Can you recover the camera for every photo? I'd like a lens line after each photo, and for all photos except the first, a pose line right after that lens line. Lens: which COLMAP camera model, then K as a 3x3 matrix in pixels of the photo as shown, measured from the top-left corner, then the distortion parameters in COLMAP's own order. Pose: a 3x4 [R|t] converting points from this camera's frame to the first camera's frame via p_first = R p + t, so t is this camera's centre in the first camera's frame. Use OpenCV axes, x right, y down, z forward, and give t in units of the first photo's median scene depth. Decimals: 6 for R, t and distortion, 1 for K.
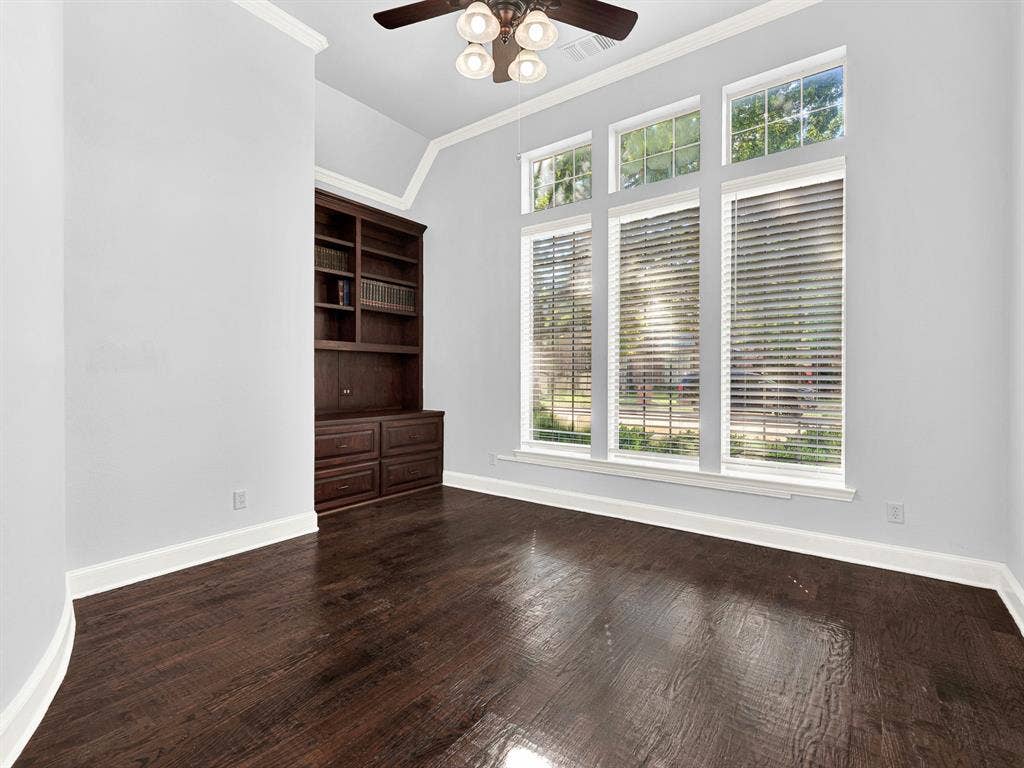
lens RADIAL K [[461.0, 0, 509.6], [0, 461.0, 377.0], [0, 0, 1]] dist [0.000868, 0.000122]
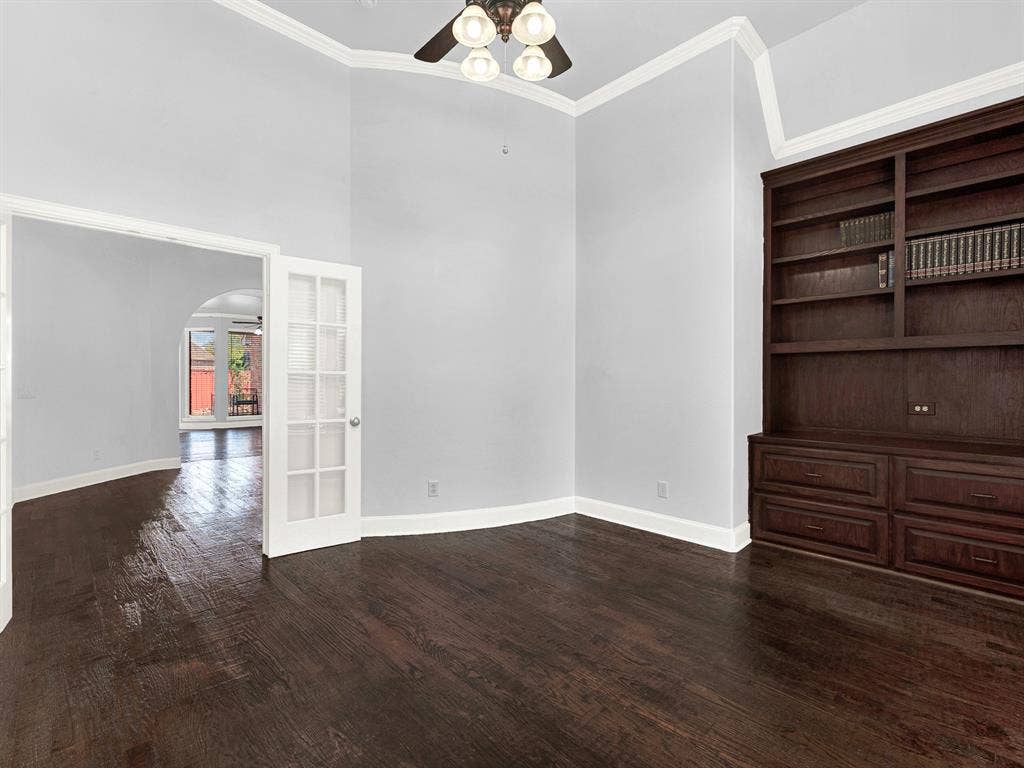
lens RADIAL K [[463.9, 0, 512.0], [0, 463.9, 384.0], [0, 0, 1]] dist [0.001153, 0.000358]
pose [[-0.135957, -0.000891, -0.990714, 0.516655], [-0.010741, 0.999942, 0.000574, 0.001454], [0.990657, 0.010720, -0.135958, 0.631310]]
